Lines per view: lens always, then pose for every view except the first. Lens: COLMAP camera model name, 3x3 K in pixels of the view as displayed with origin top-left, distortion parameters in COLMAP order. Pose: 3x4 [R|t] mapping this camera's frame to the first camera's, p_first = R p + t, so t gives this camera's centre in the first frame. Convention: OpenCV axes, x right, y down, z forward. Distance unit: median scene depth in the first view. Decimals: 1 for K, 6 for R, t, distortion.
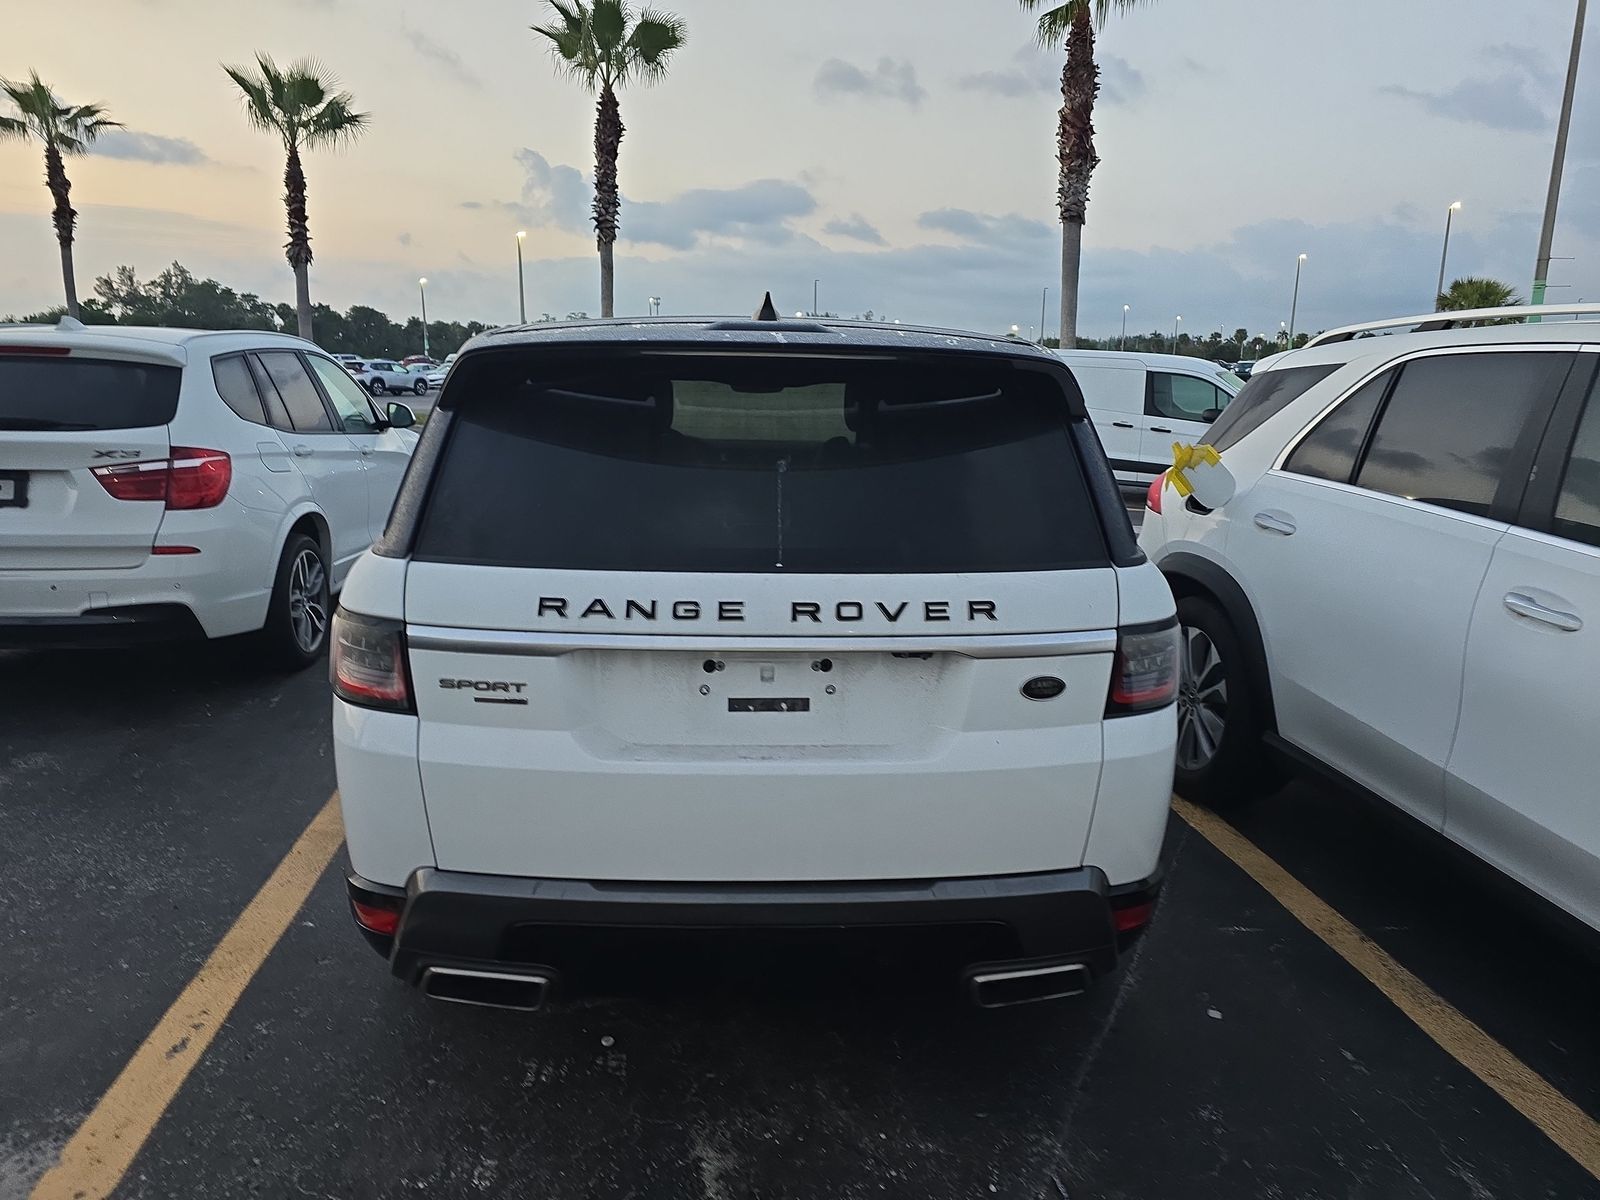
lens RADIAL K [[1086.9, 0, 784.3], [0, 1086.9, 593.8], [0, 0, 1]] dist [0.030346, -0.008261]
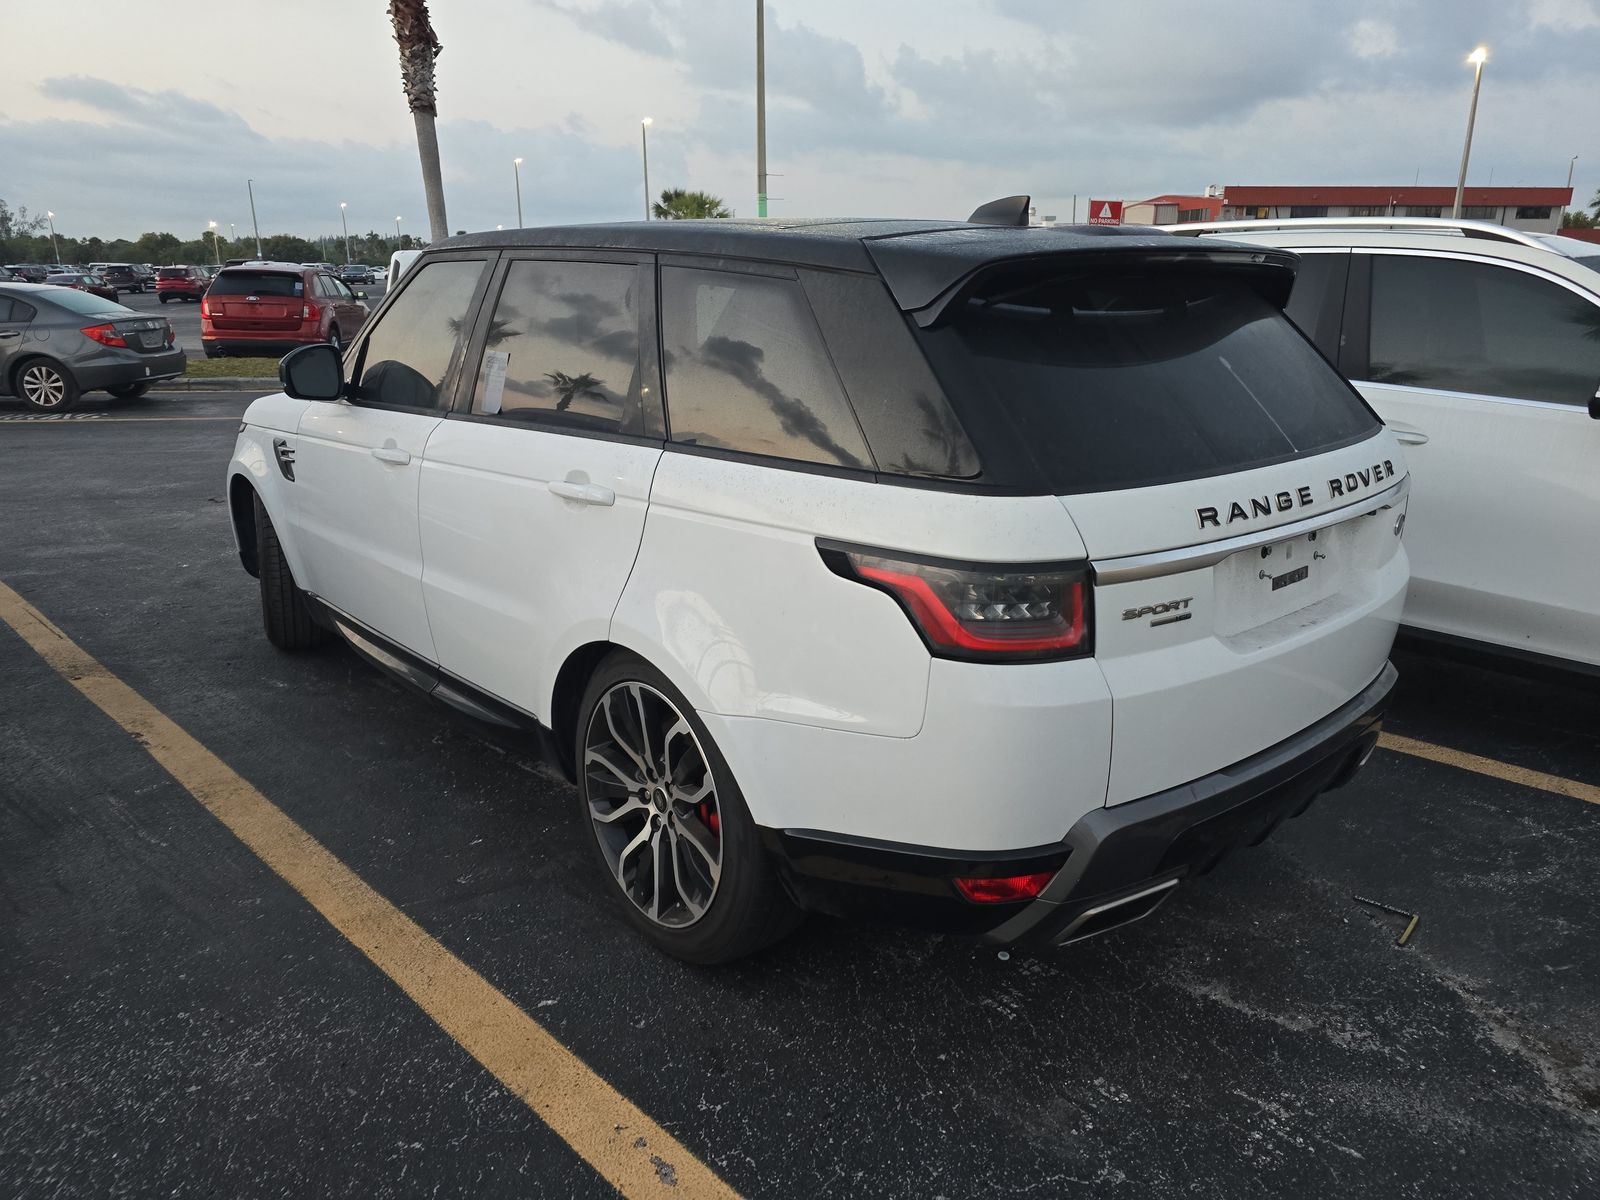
lens RADIAL K [[1086.9, 0, 804.9], [0, 1086.9, 600.1], [0, 0, 1]] dist [0.030346, -0.008261]
pose [[0.777480, -0.195240, 0.597835, -0.766657], [0.142044, 0.980543, 0.135498, -0.070103], [-0.612657, -0.020429, 0.790085, 0.291685]]
